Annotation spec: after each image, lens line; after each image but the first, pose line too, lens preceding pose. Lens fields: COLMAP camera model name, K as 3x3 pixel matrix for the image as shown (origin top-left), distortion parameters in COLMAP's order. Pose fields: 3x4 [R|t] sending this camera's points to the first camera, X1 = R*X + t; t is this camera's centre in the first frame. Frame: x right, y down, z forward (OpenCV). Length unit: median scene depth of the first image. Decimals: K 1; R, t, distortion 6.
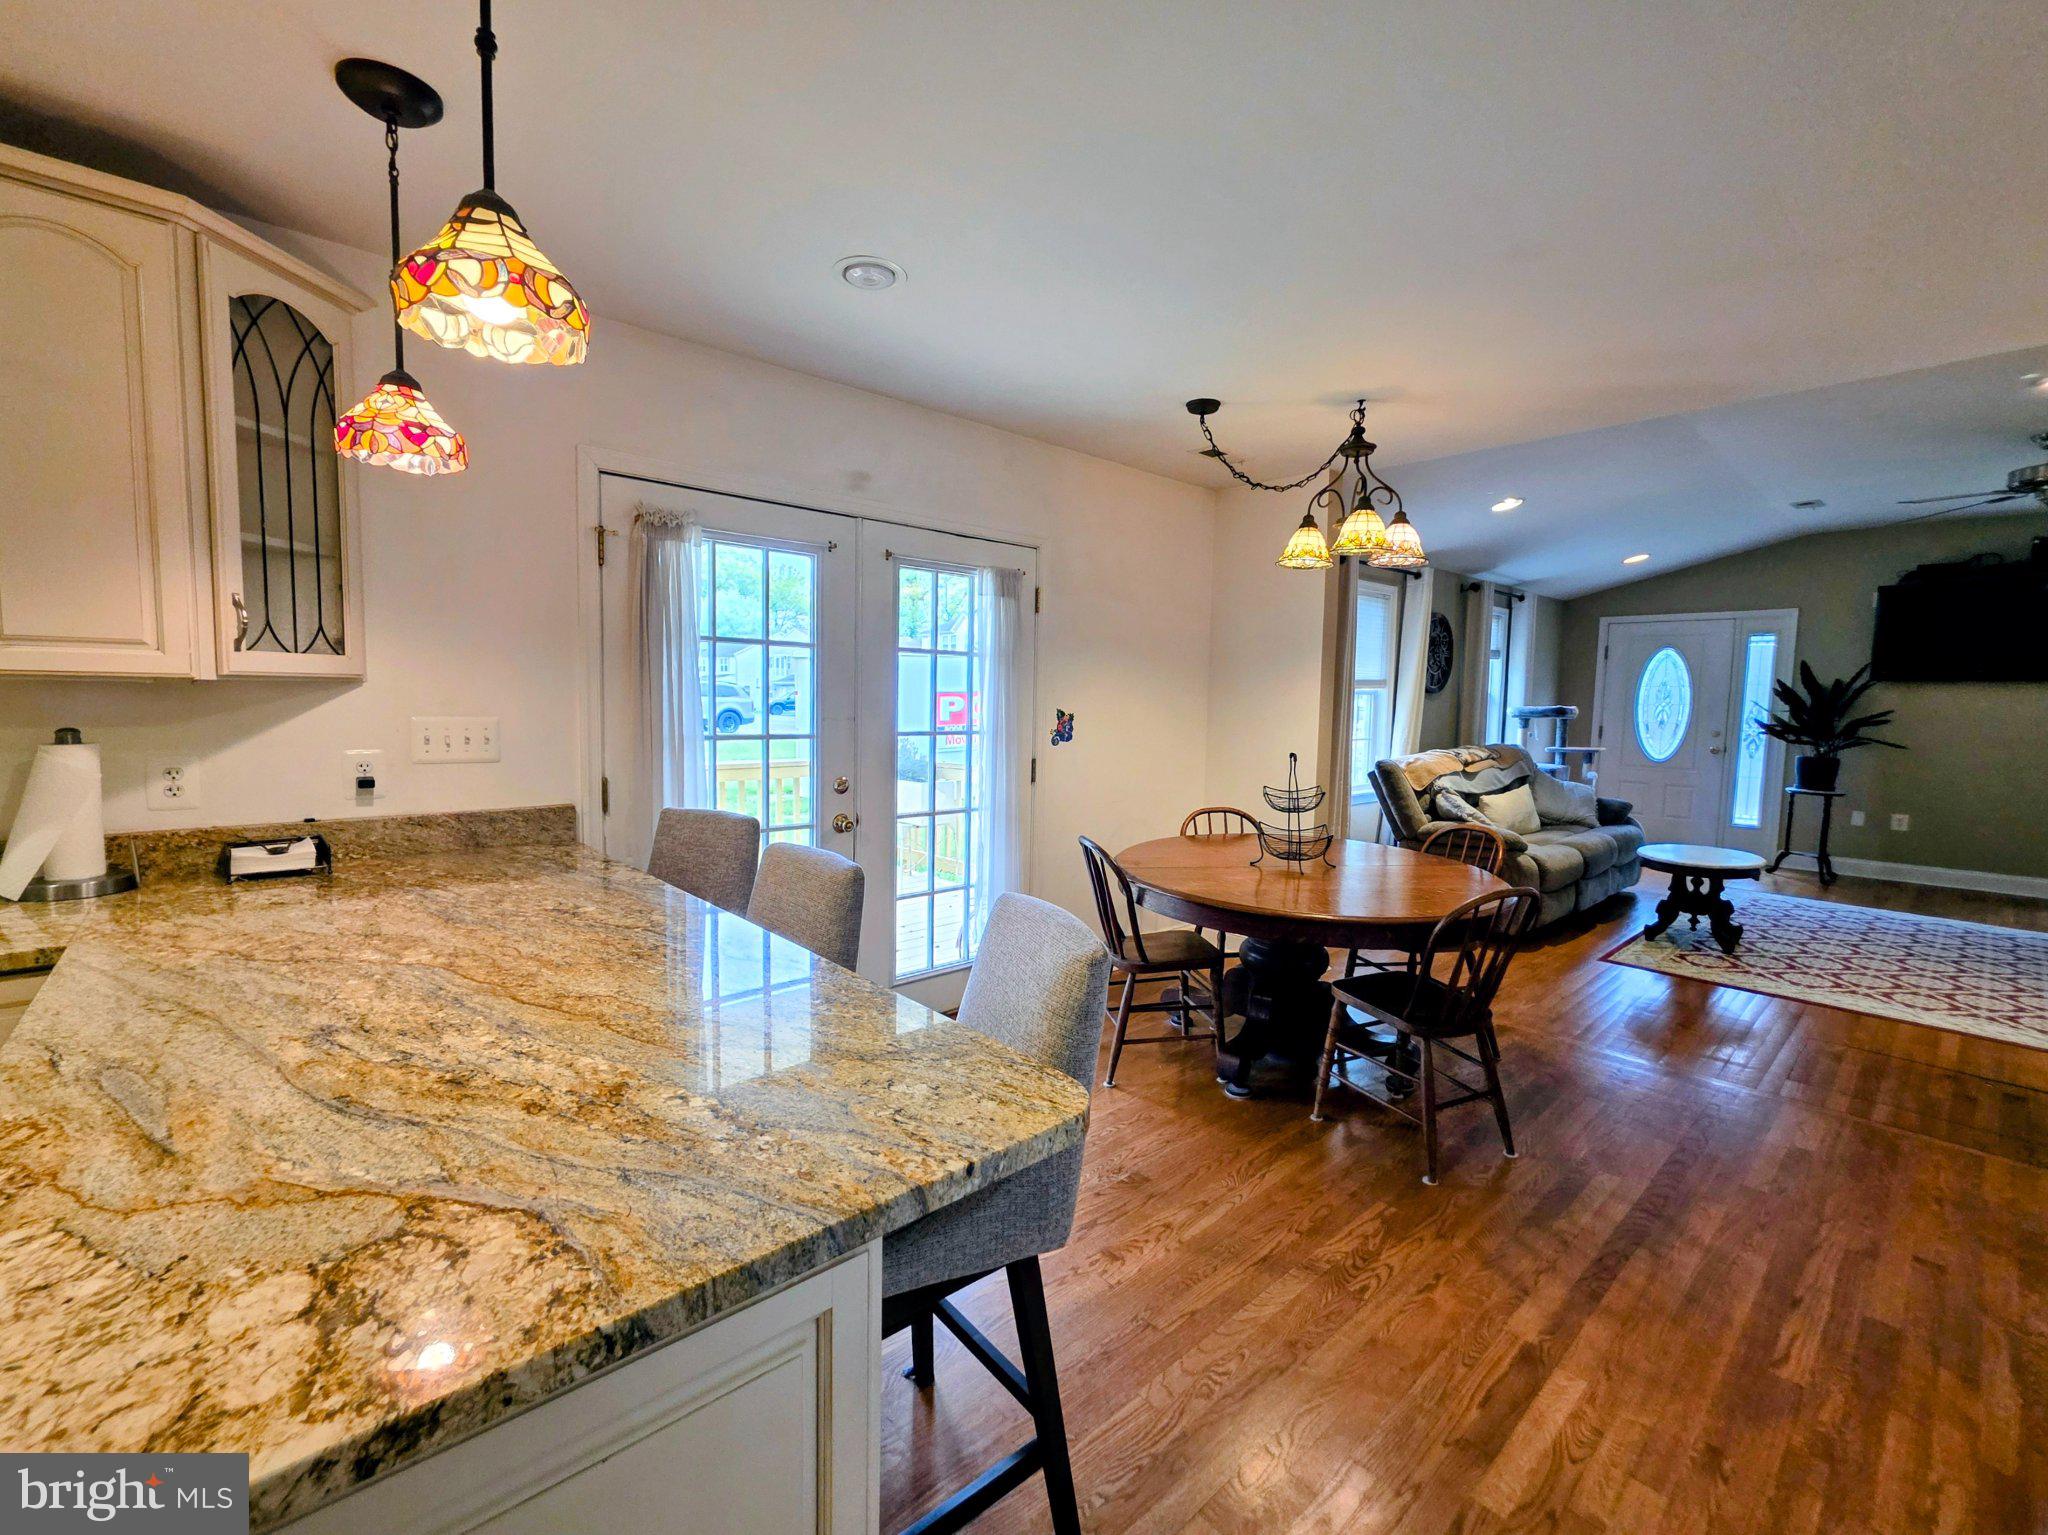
lens RADIAL K [[843.5, 0, 1024.8], [0, 843.5, 774.2], [0, 0, 1]] dist [0.006601, -0.001157]
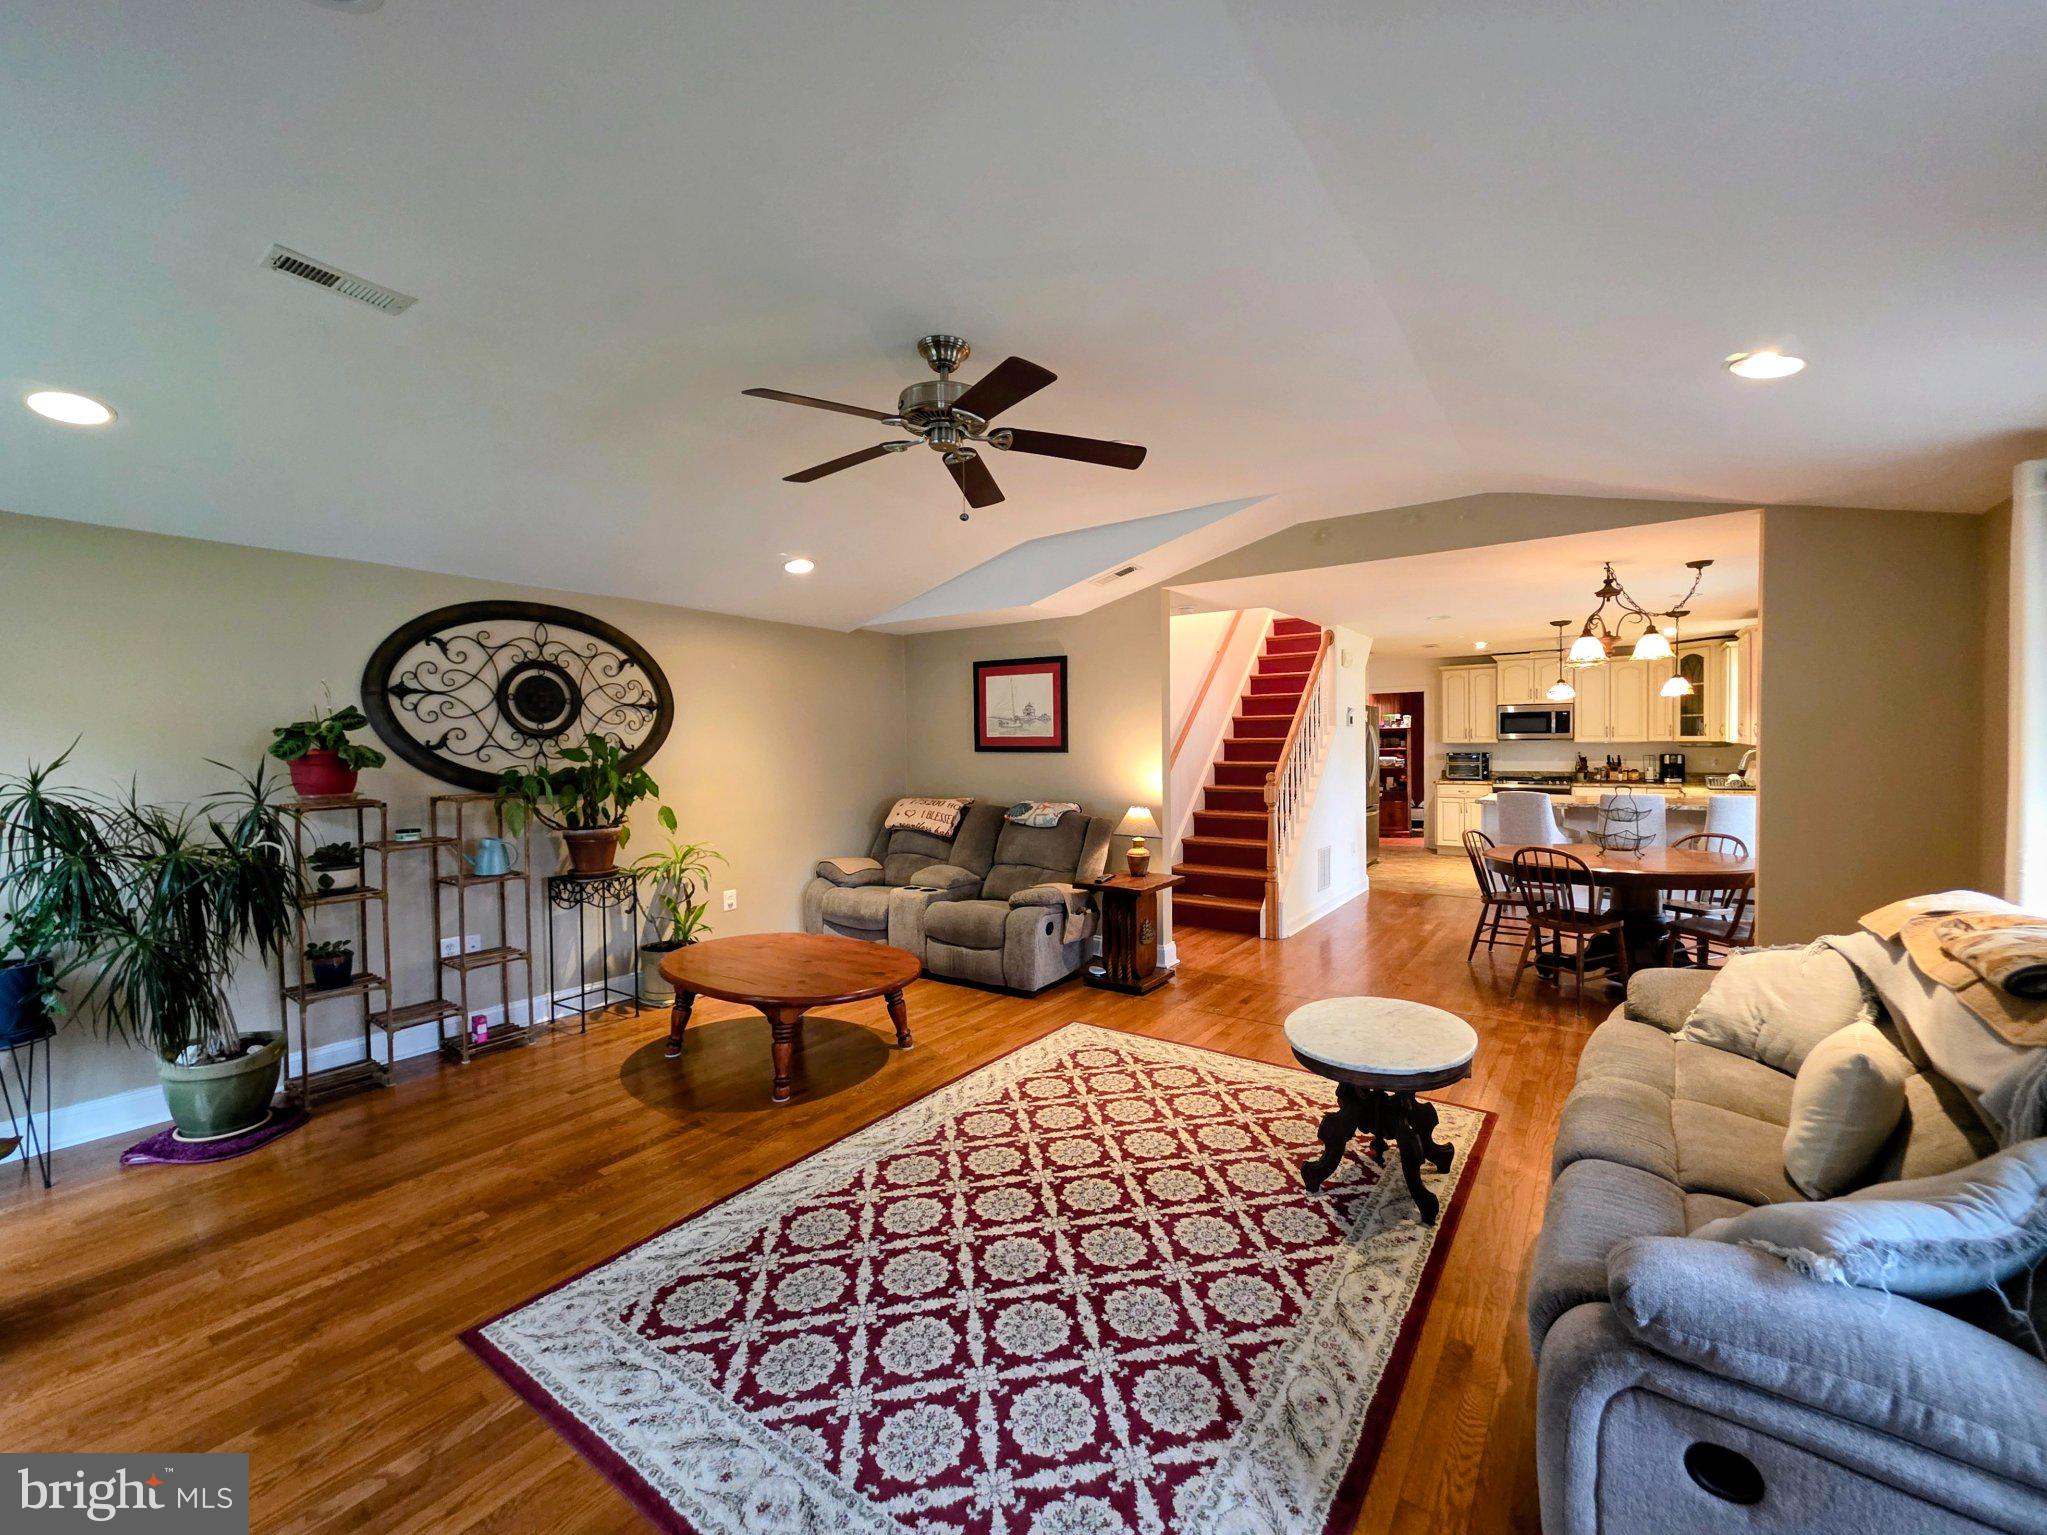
lens RADIAL K [[843.1, 0, 1029.6], [0, 843.1, 766.0], [0, 0, 1]] dist [0.006601, -0.001157]
pose [[-0.970669, 0.002436, -0.240407, 1.455128], [-0.026652, 0.992695, 0.117670, -0.177479], [0.238937, 0.120626, -0.963514, 1.840461]]
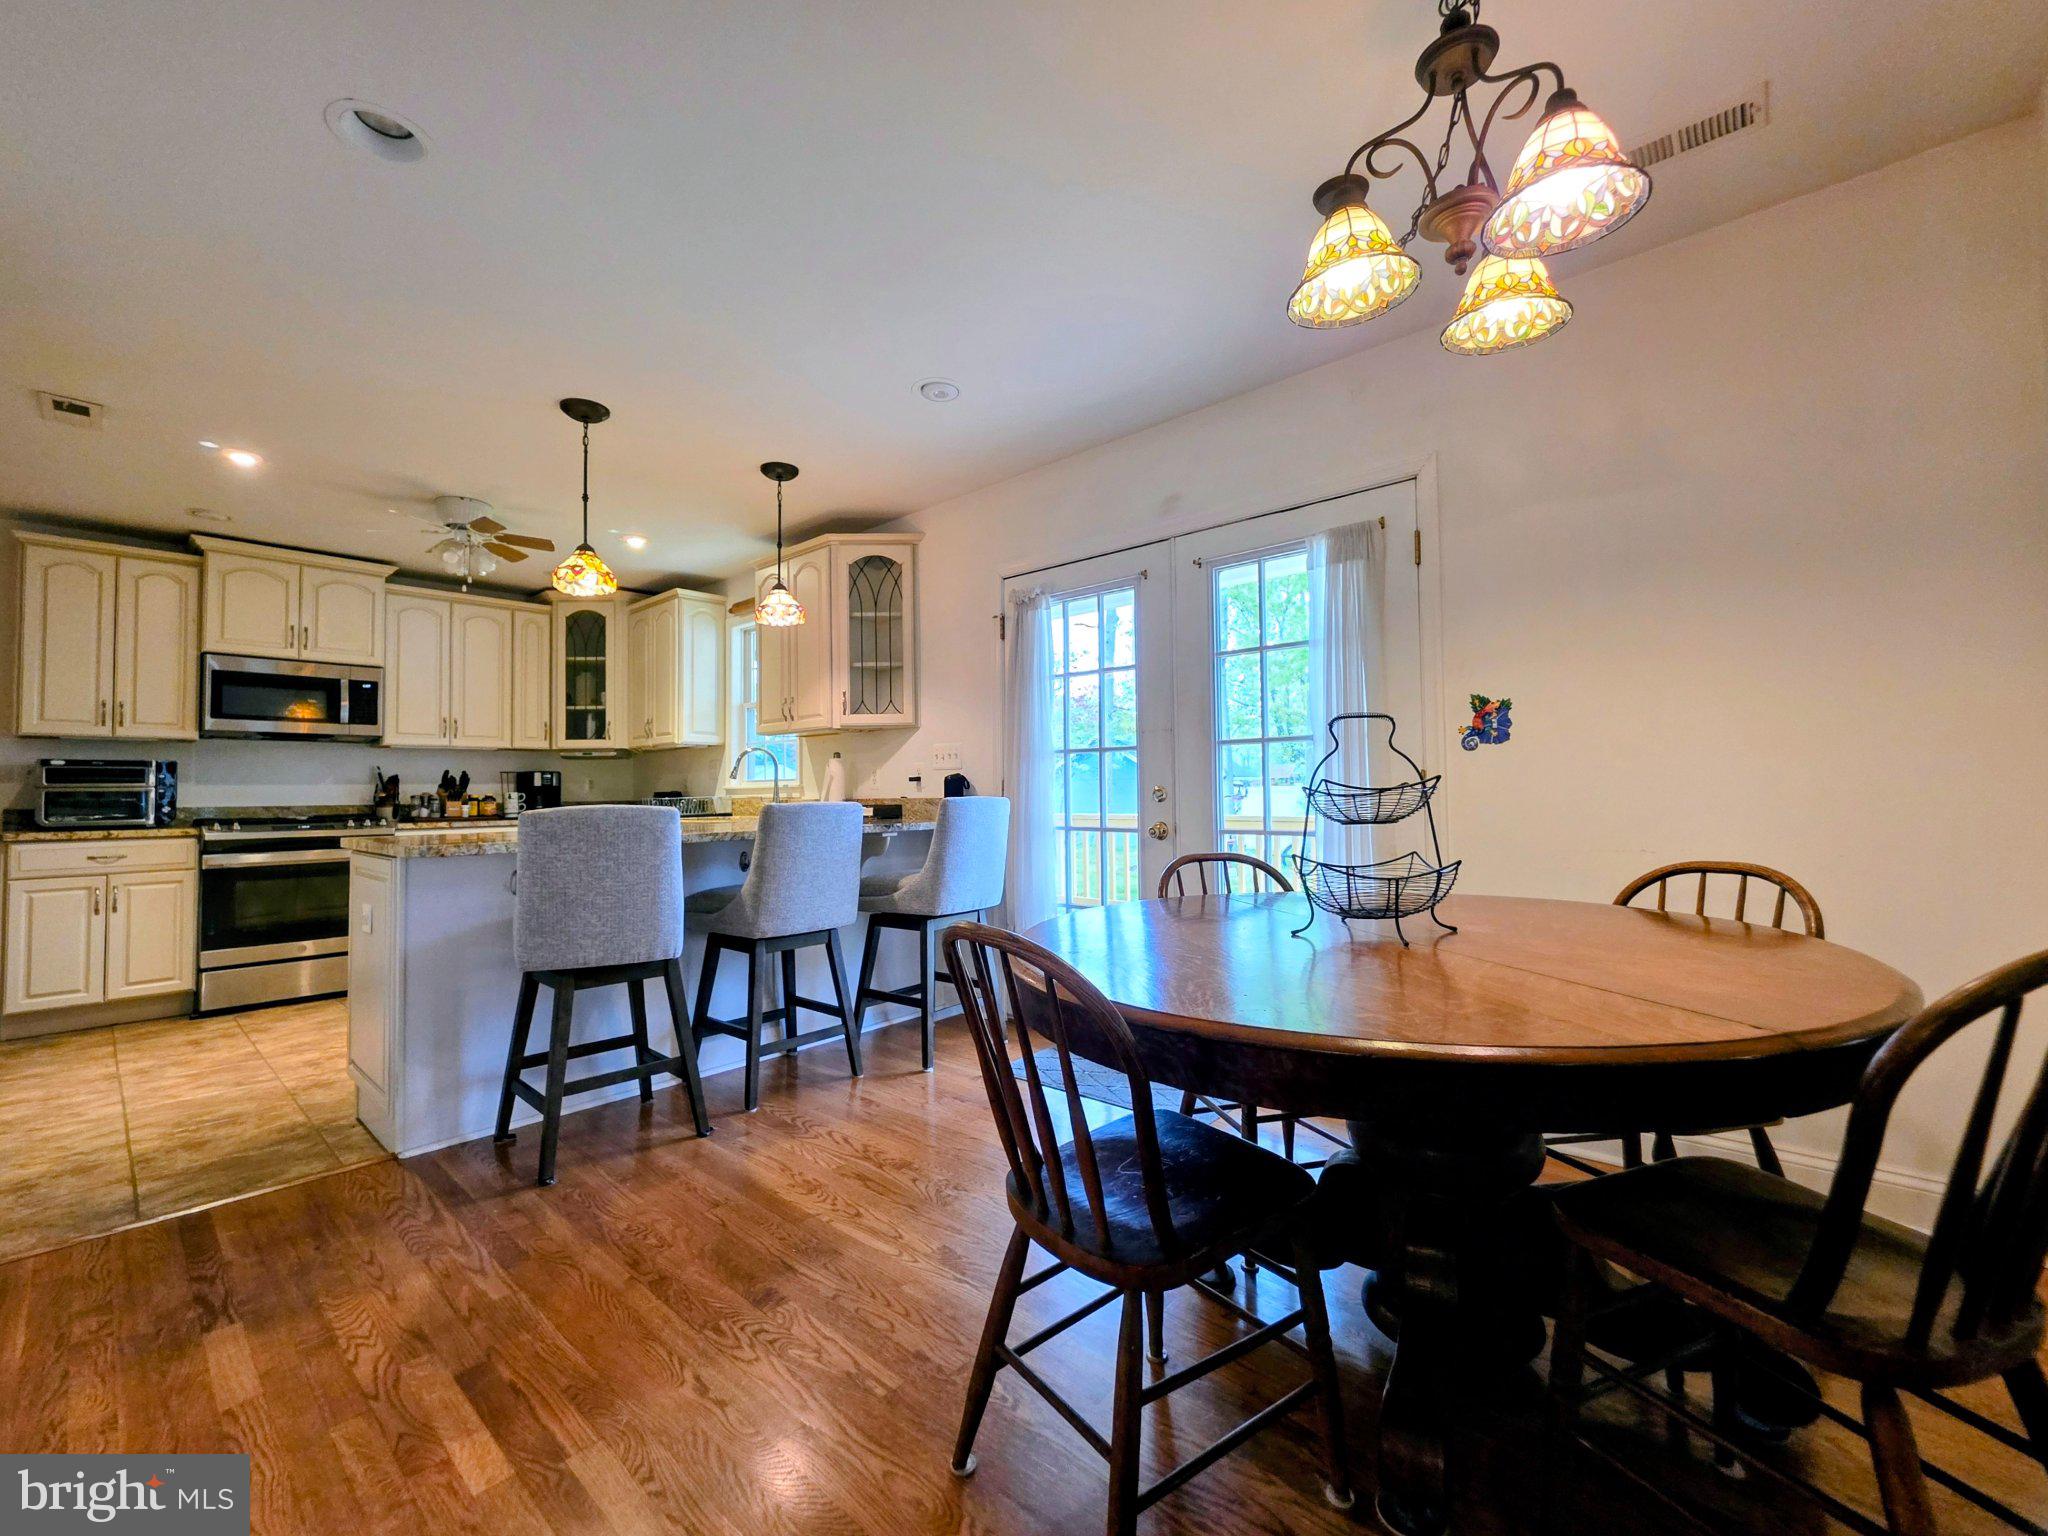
lens RADIAL K [[843.5, 0, 1026.6], [0, 843.5, 762.2], [0, 0, 1]] dist [0.006601, -0.001157]
pose [[0.120278, -0.056650, -0.991123, 0.655851], [-0.077904, 0.994753, -0.066312, 0.046426], [0.989679, 0.085189, 0.115234, 0.591499]]
